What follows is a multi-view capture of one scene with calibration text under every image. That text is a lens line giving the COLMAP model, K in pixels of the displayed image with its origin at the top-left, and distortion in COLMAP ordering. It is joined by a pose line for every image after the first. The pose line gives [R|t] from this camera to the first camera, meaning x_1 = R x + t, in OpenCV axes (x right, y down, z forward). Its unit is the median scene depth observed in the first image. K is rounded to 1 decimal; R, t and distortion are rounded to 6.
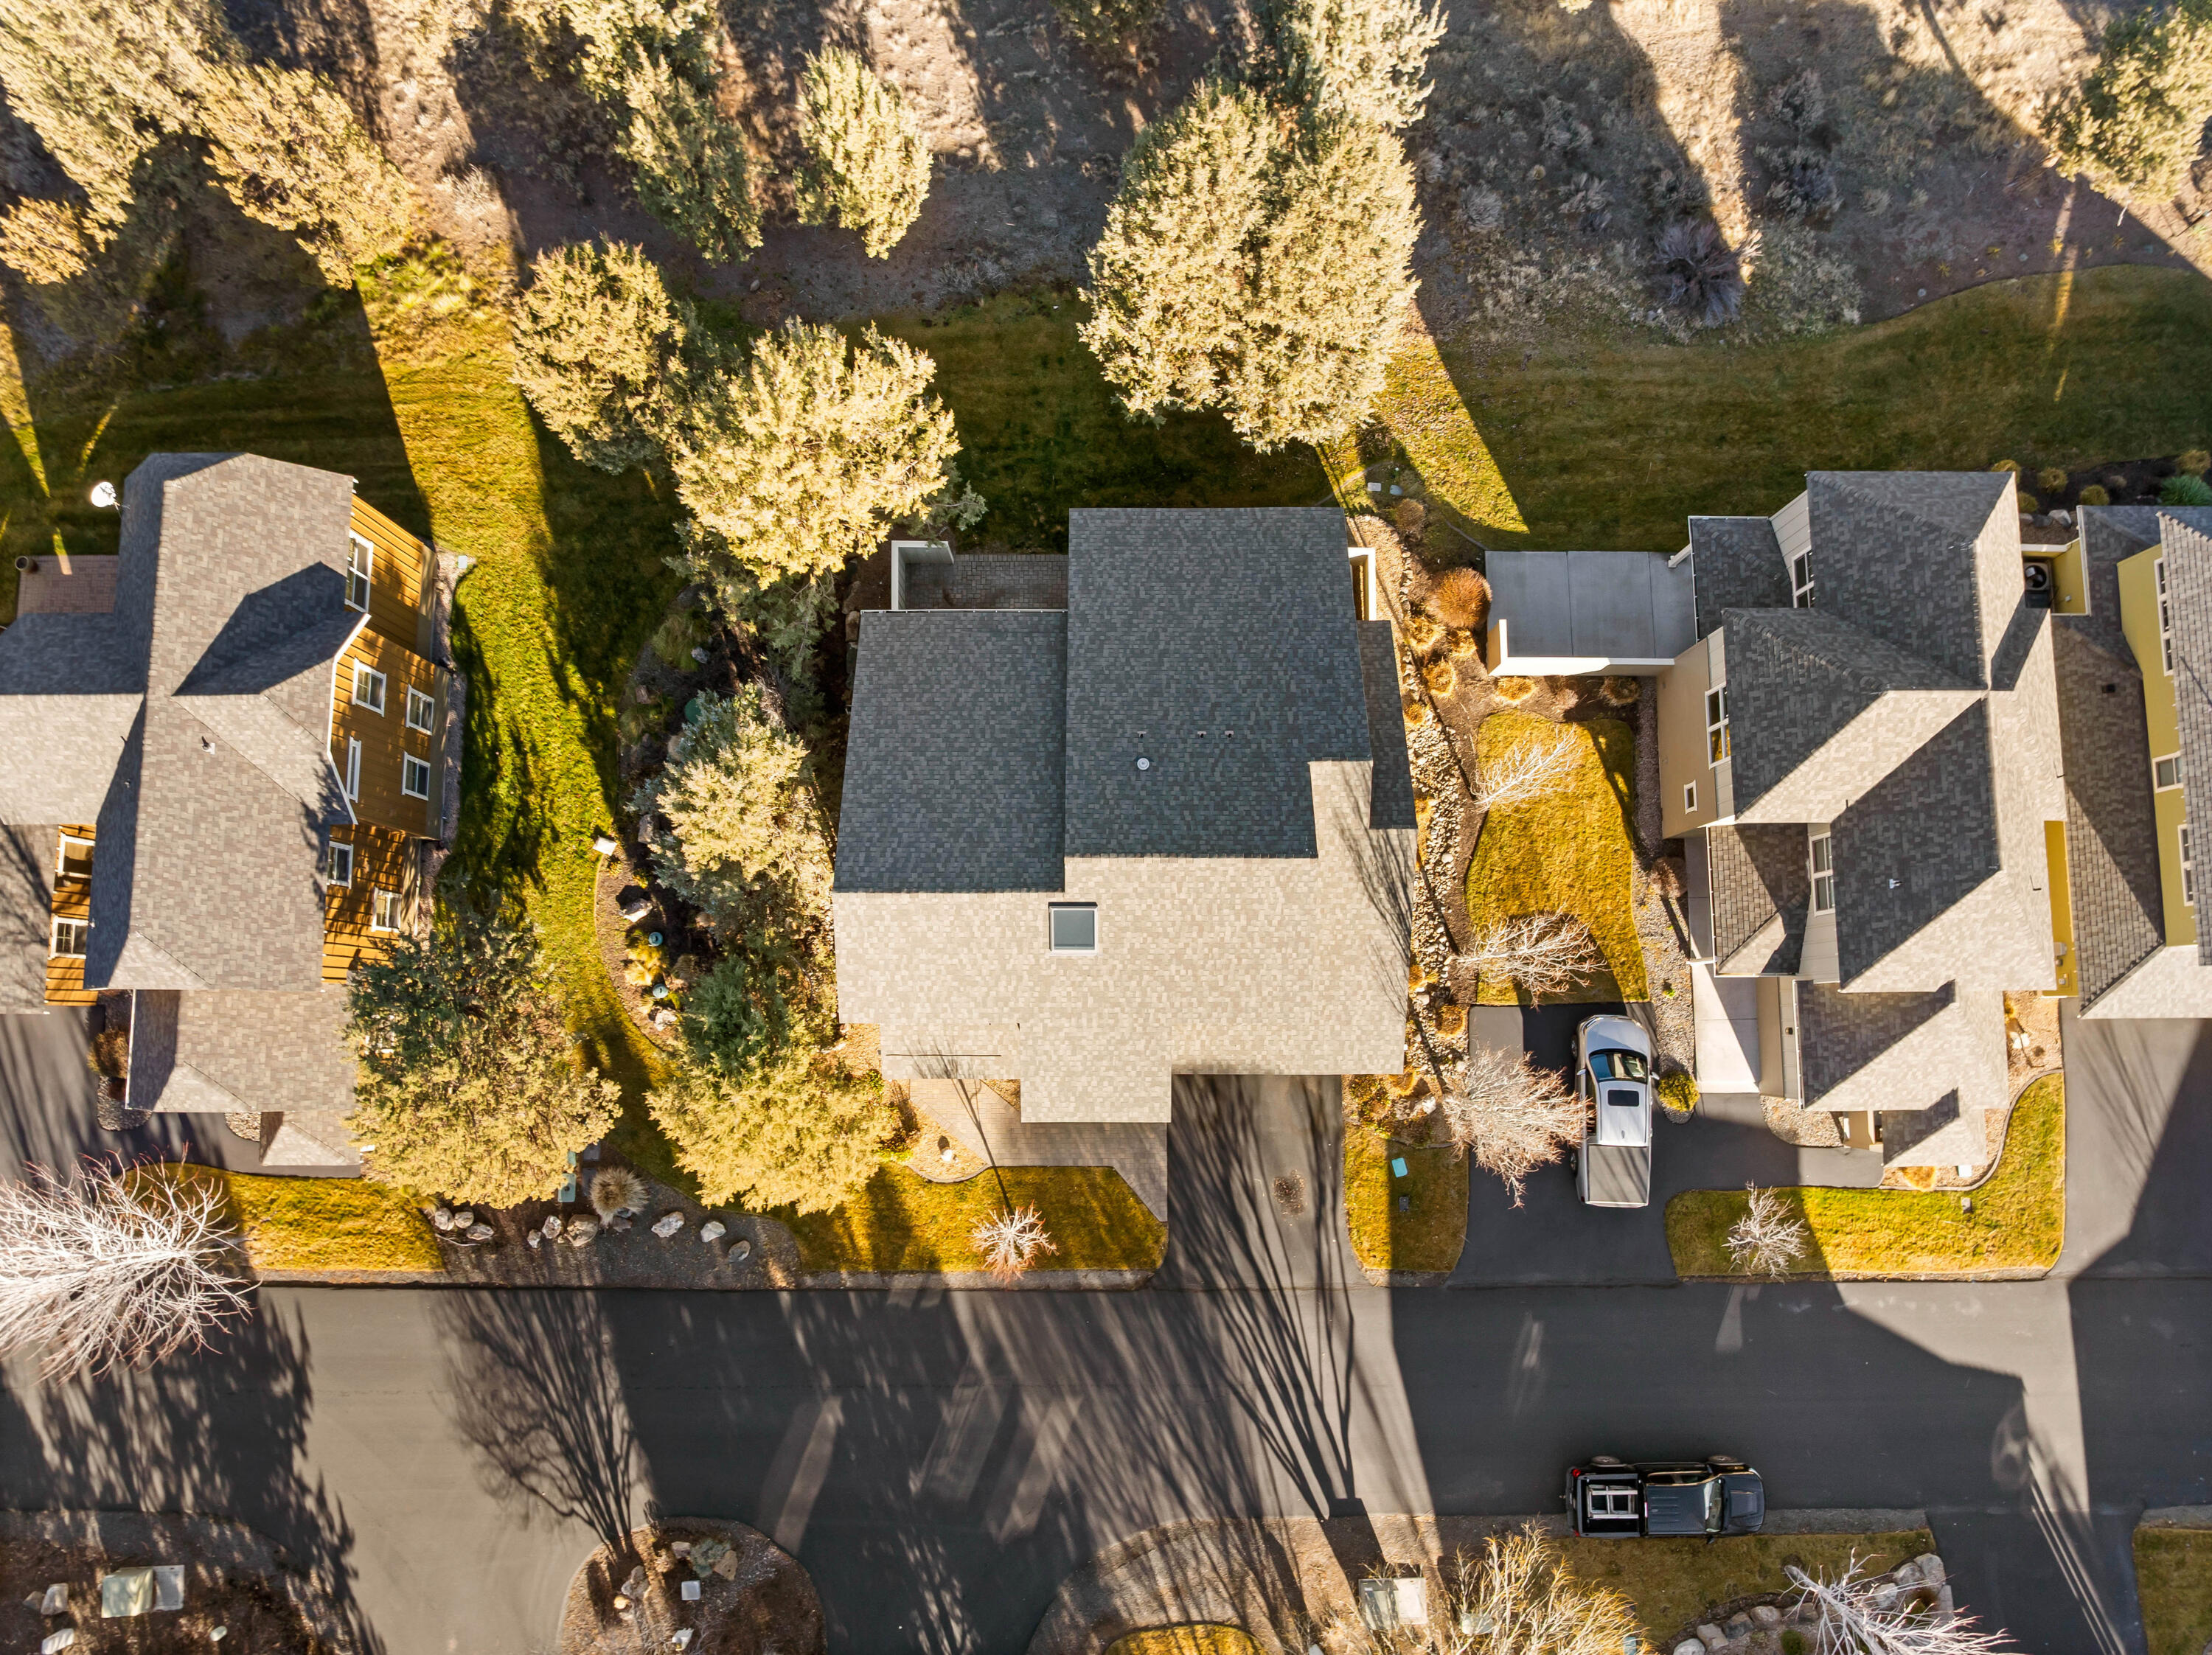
lens RADIAL K [[1585.4, 0, 1106.0], [0, 1585.4, 827.5], [0, 0, 1]] dist [-0.046105, 0.033162]
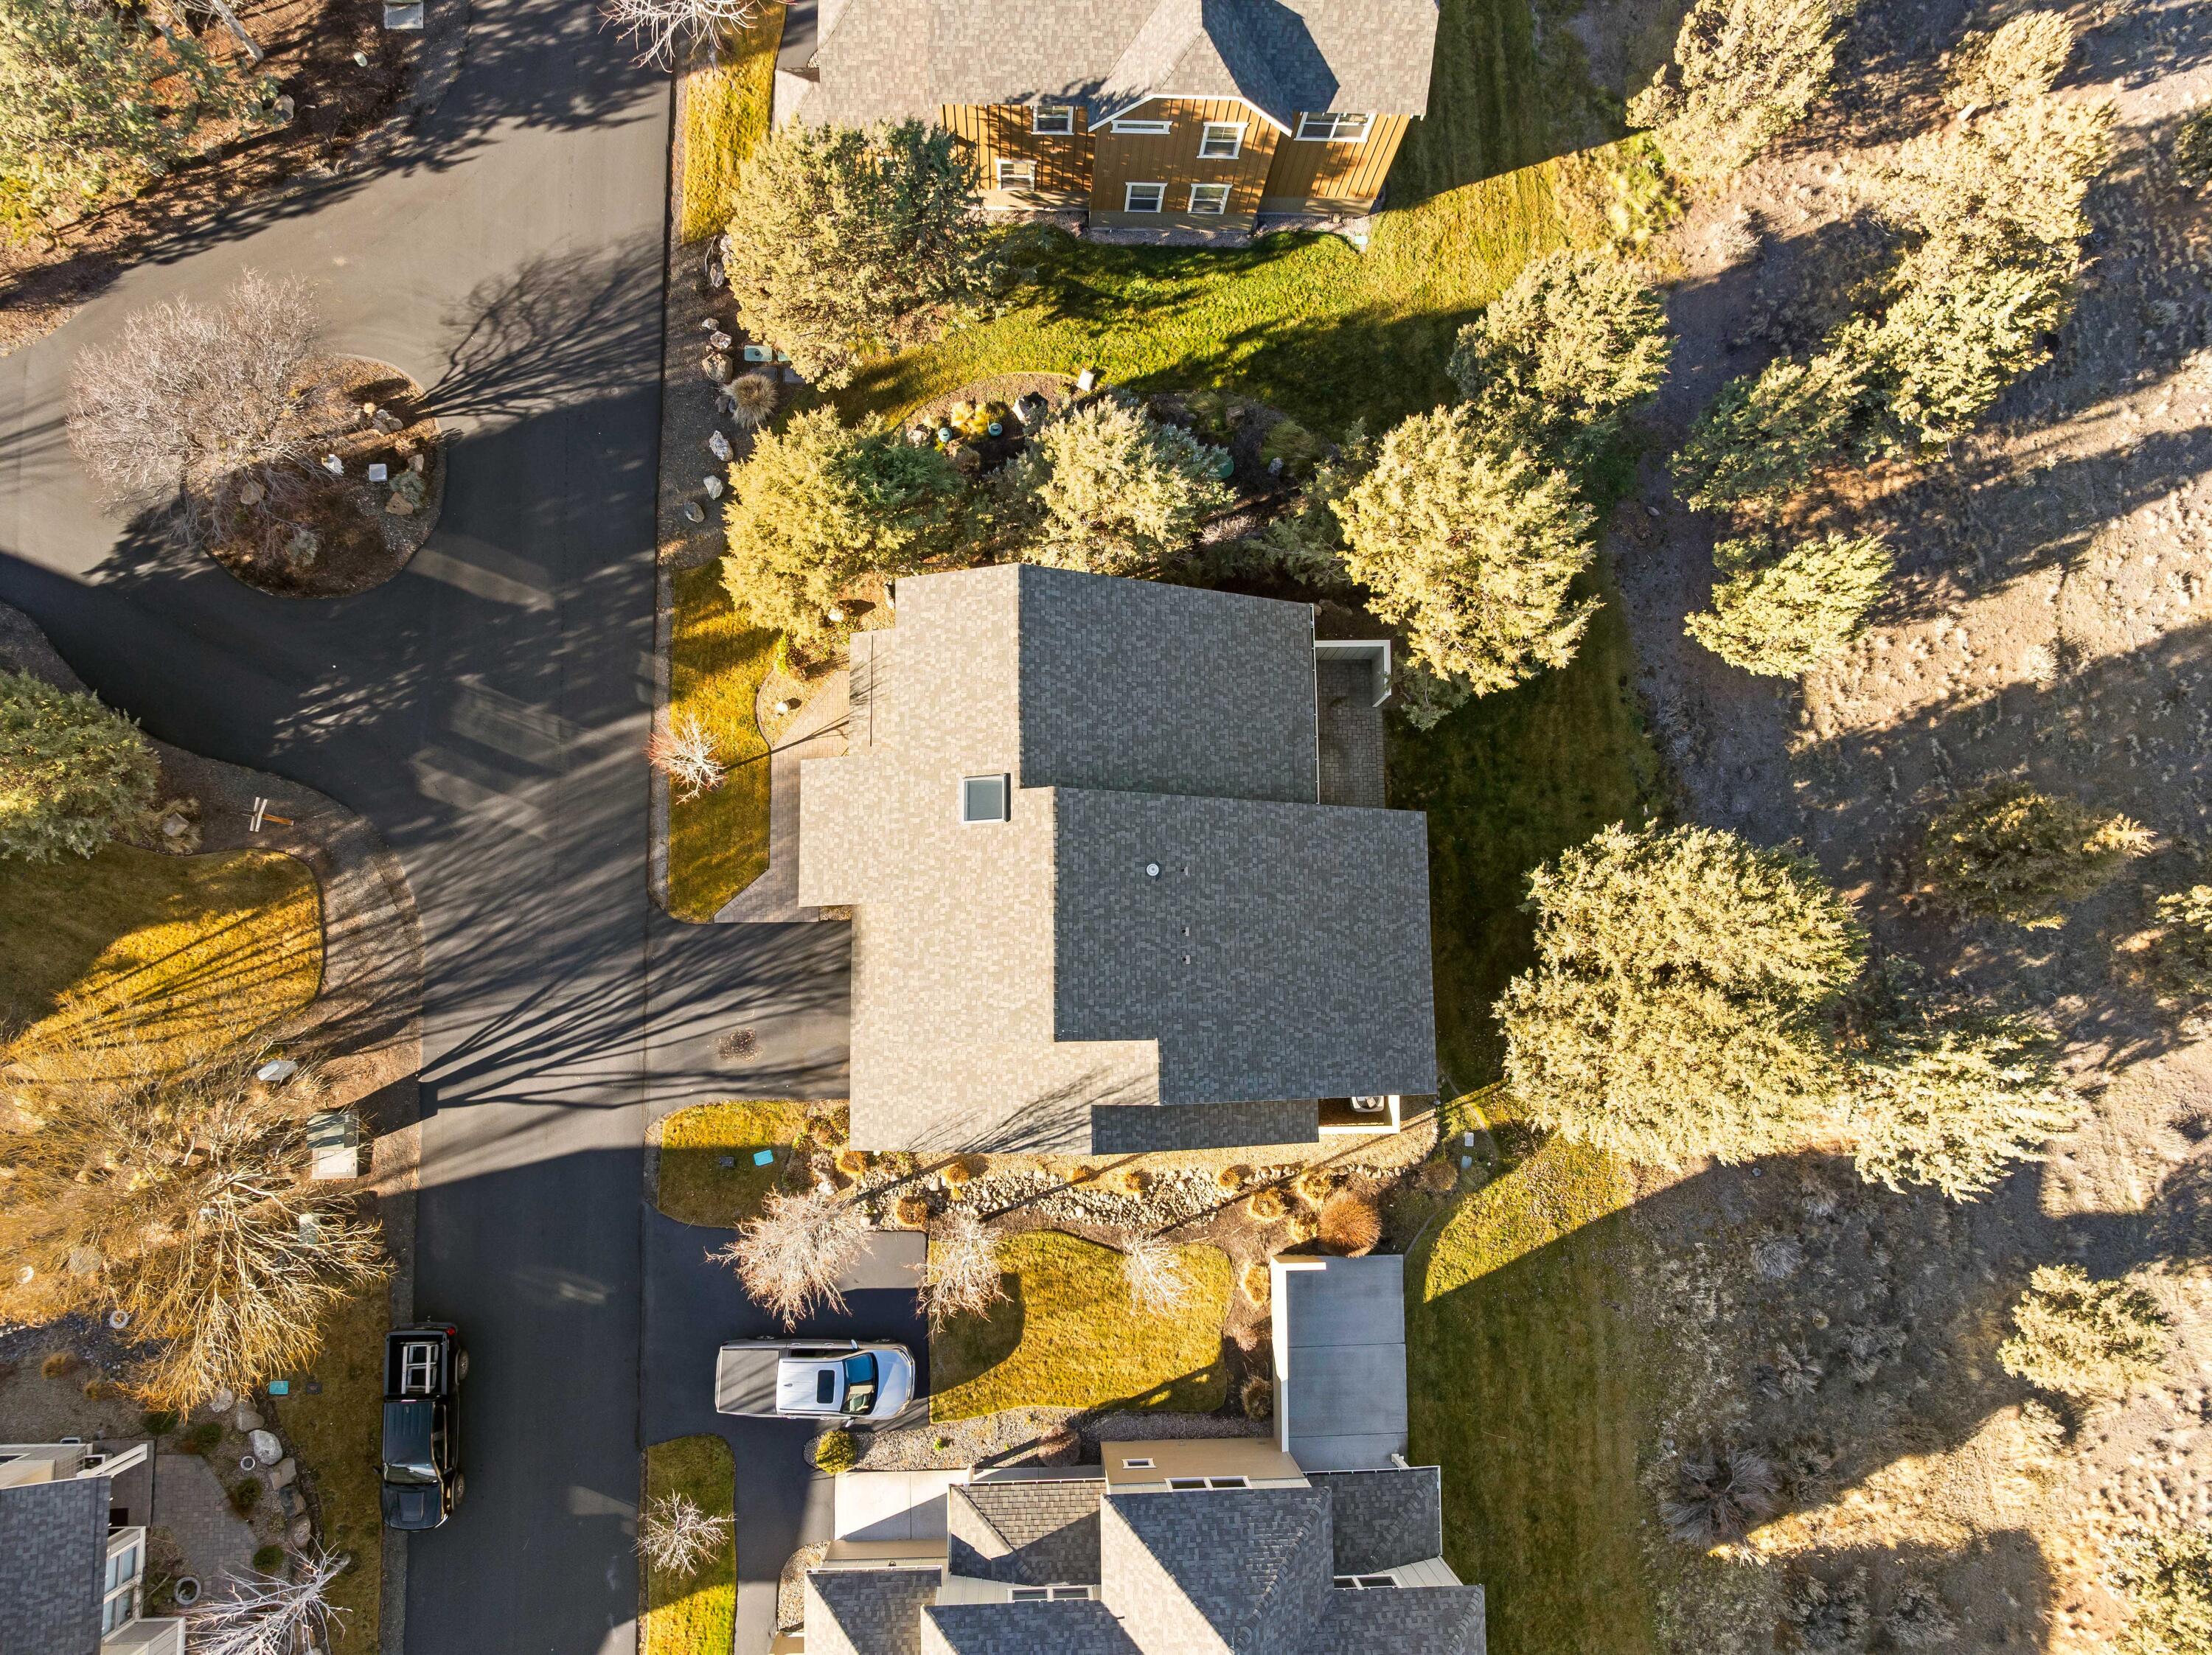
lens RADIAL K [[1585.4, 0, 1106.0], [0, 1585.4, 827.5], [0, 0, 1]] dist [-0.046105, 0.033162]
pose [[0.009971, 0.992444, -0.122290, 0.104955], [-0.997394, 0.018611, 0.069712, -0.071642], [0.071461, 0.121276, 0.990043, 0.013509]]
